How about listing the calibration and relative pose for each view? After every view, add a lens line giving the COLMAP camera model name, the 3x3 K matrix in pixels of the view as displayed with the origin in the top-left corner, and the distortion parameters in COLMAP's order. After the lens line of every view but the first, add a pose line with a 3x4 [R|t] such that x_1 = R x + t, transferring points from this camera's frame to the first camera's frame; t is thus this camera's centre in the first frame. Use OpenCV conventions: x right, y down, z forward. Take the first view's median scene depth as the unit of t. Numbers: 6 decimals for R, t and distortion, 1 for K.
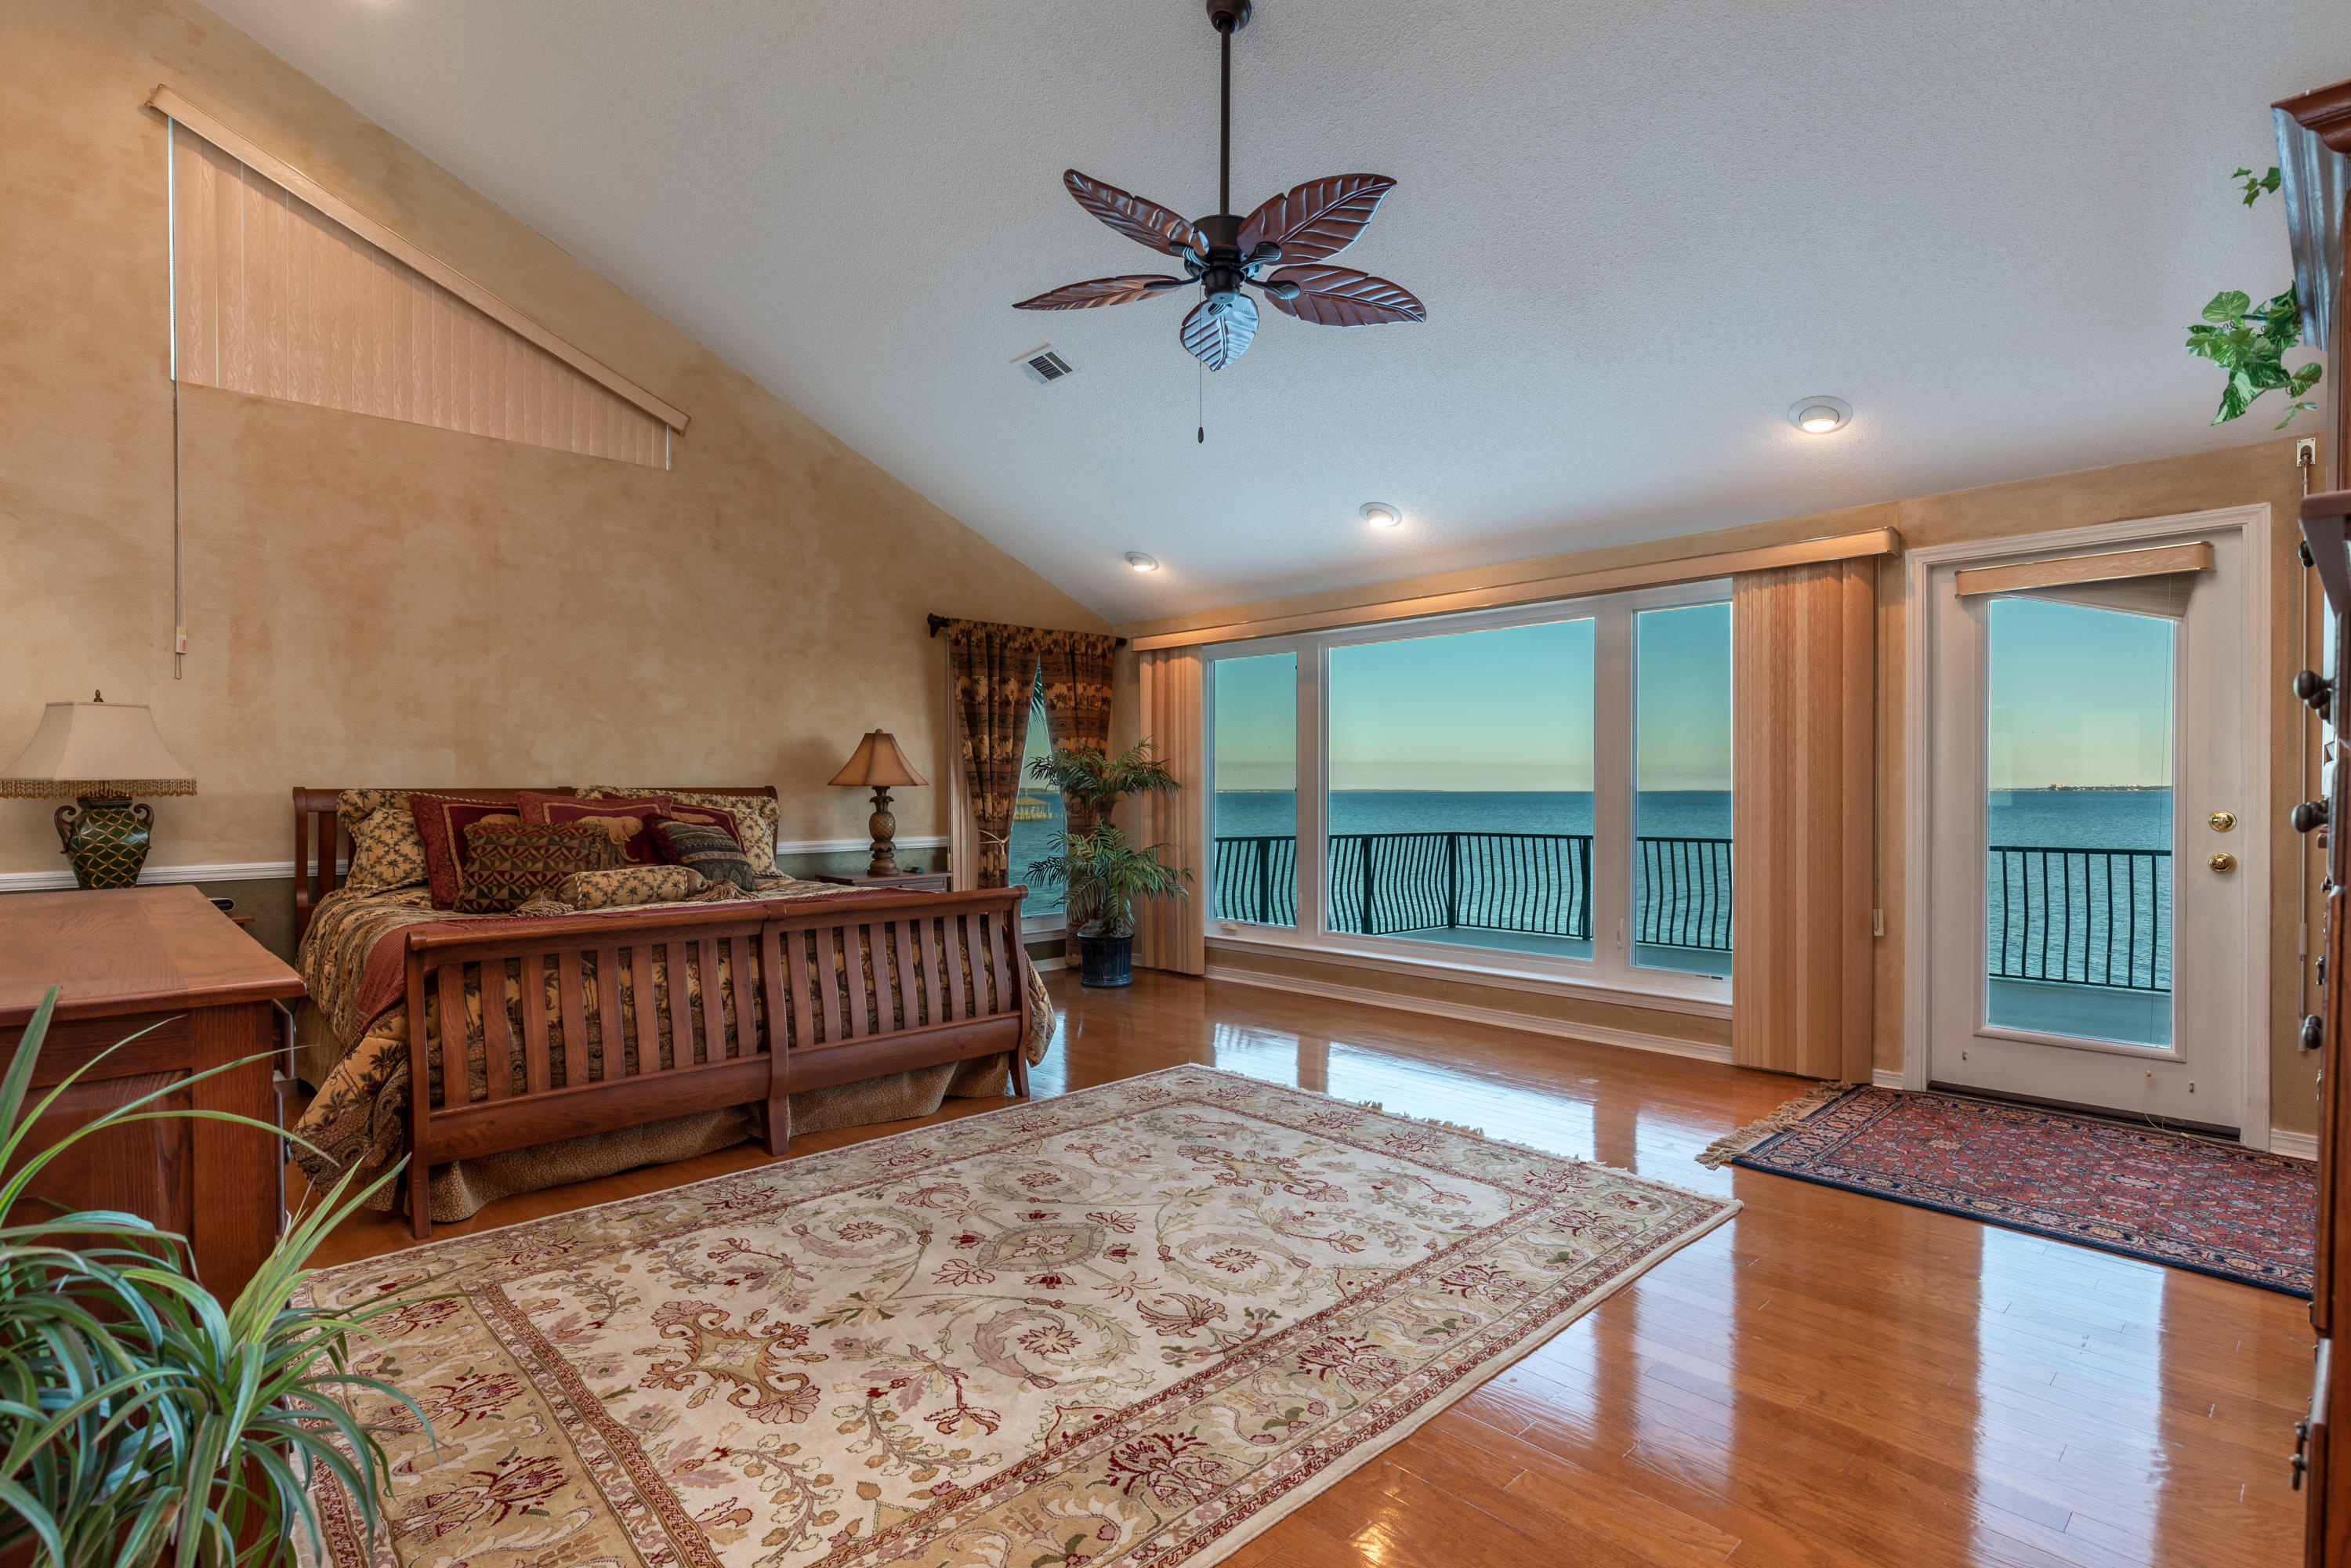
lens RADIAL K [[1165.7, 0, 1156.4], [0, 1165.7, 821.3], [0, 0, 1]] dist [0.001921, 0.000593]
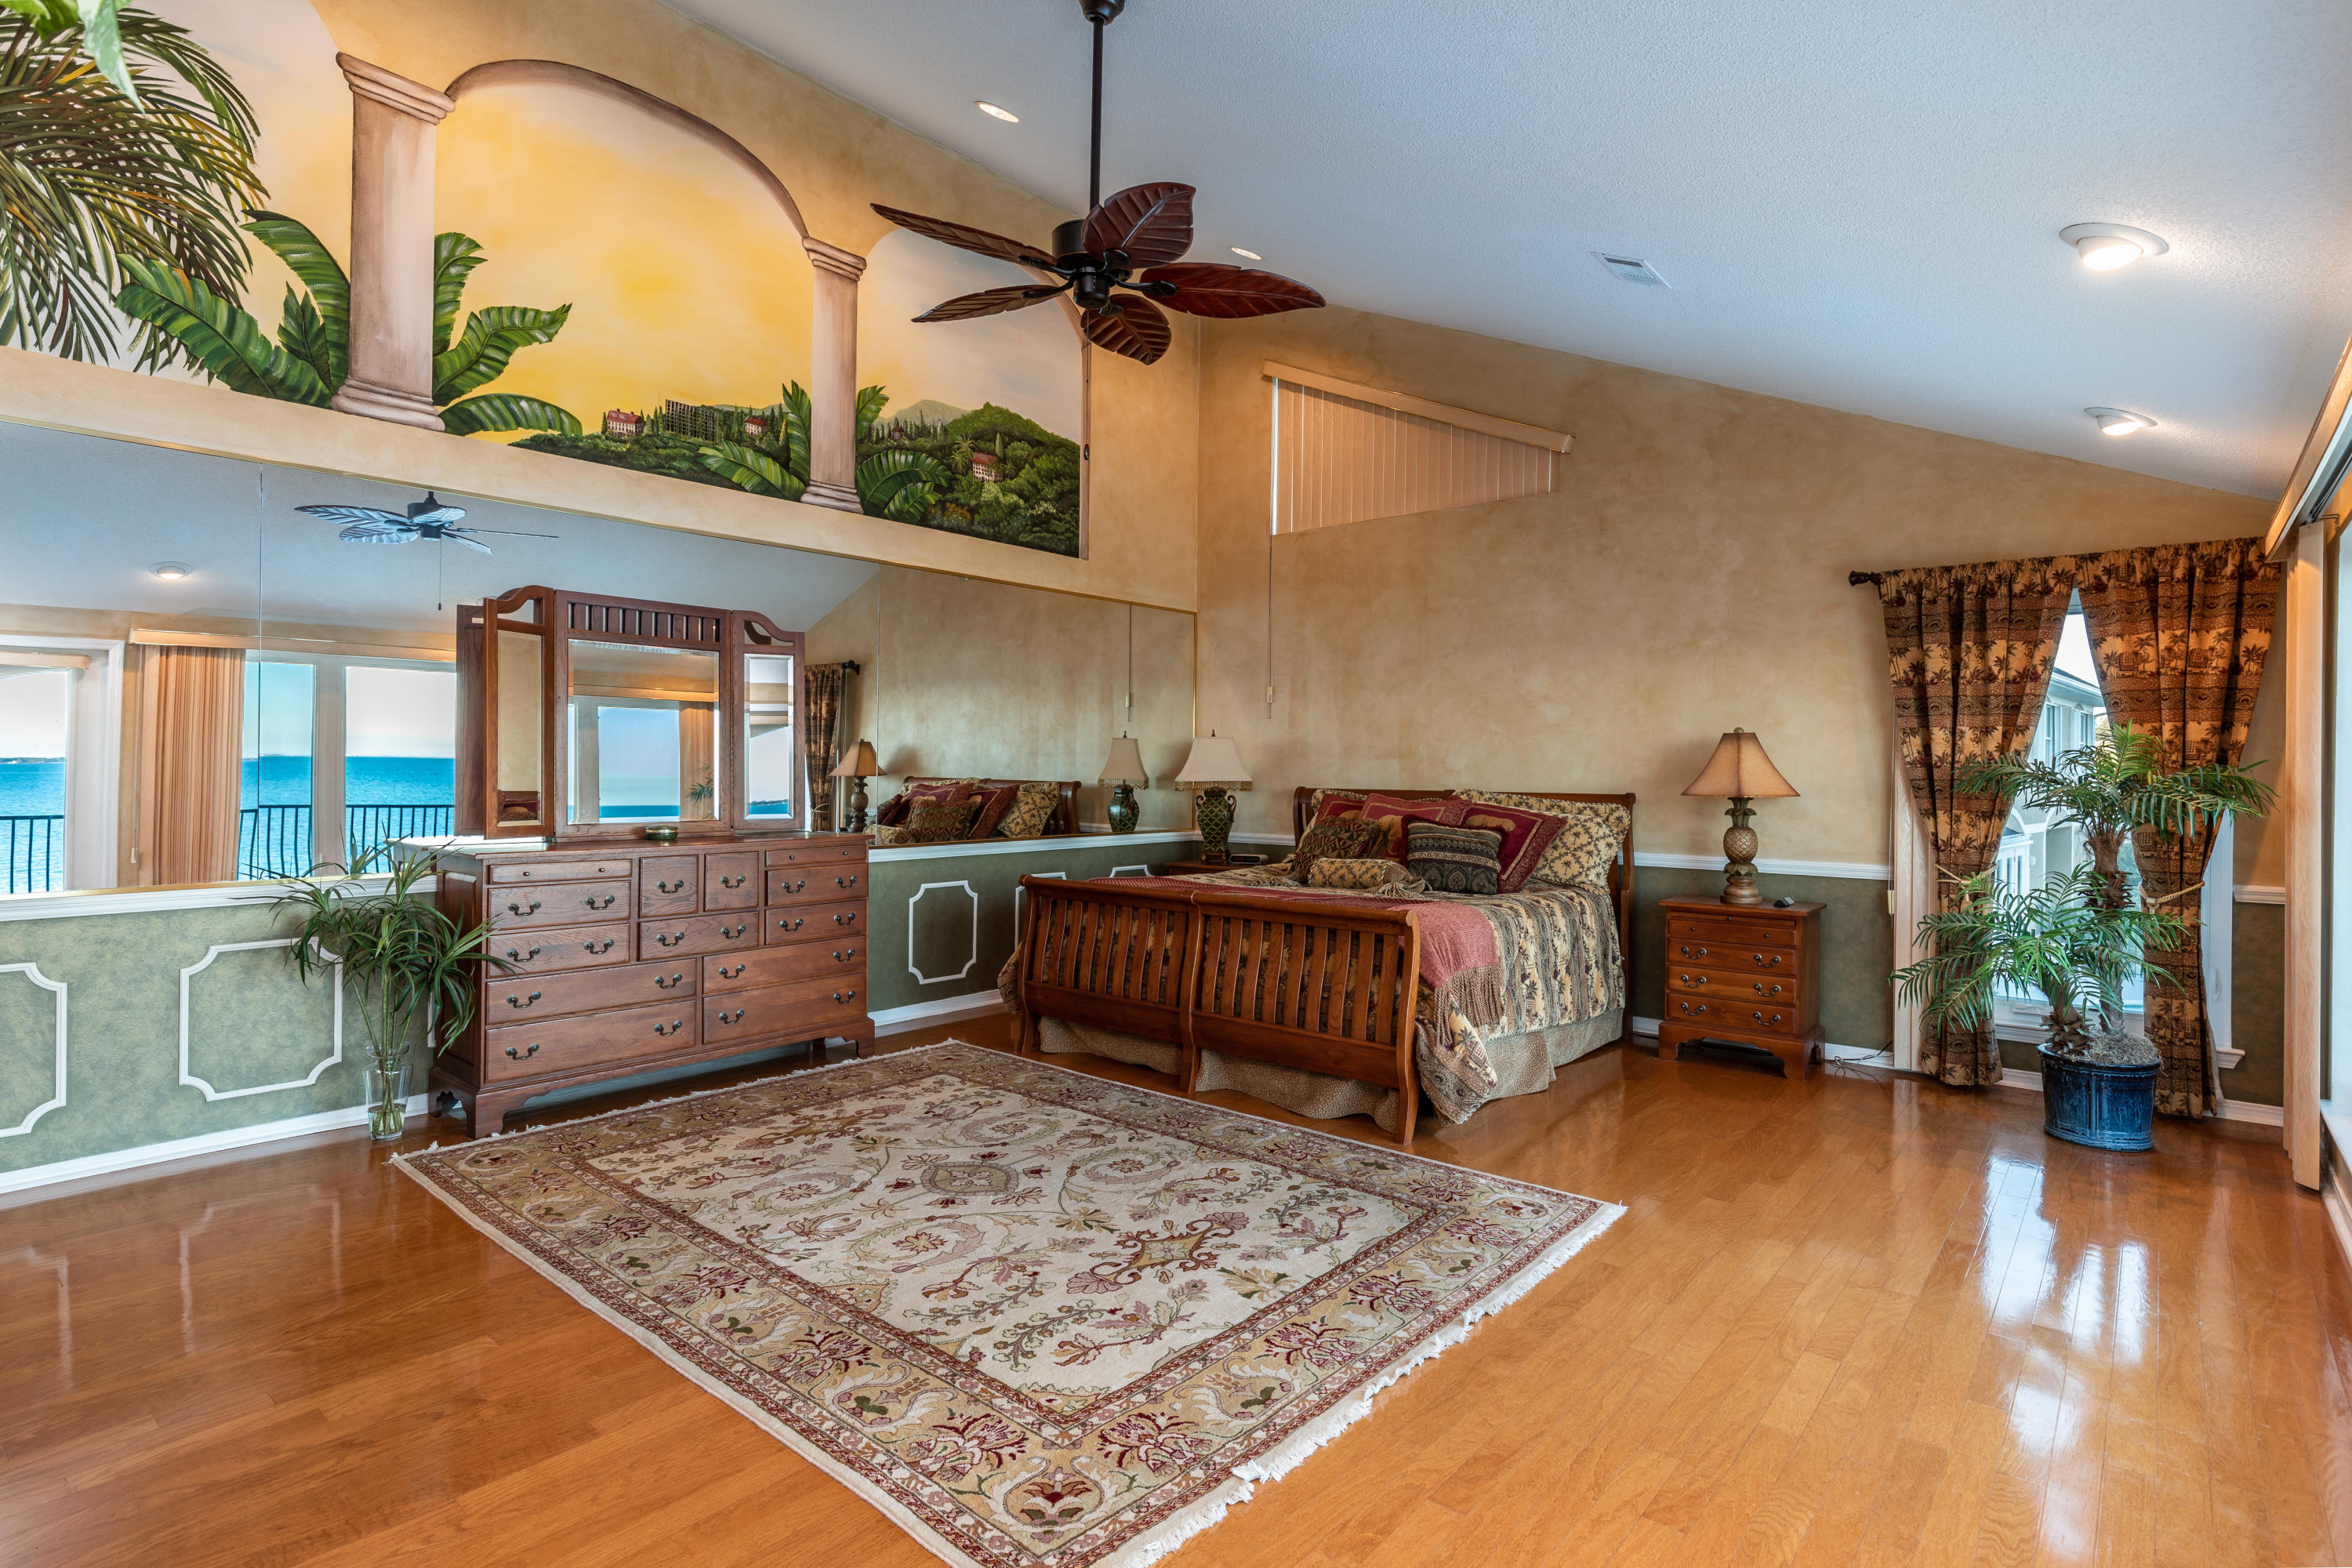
lens RADIAL K [[1139.7, 0, 1176.0], [0, 1139.7, 784.0], [0, 0, 1]] dist [0.001059, -0.000127]
pose [[0.108588, 0.016714, -0.993946, 0.917871], [-0.036485, 0.999252, 0.012817, -0.059893], [0.993417, 0.034872, 0.109116, 0.887112]]
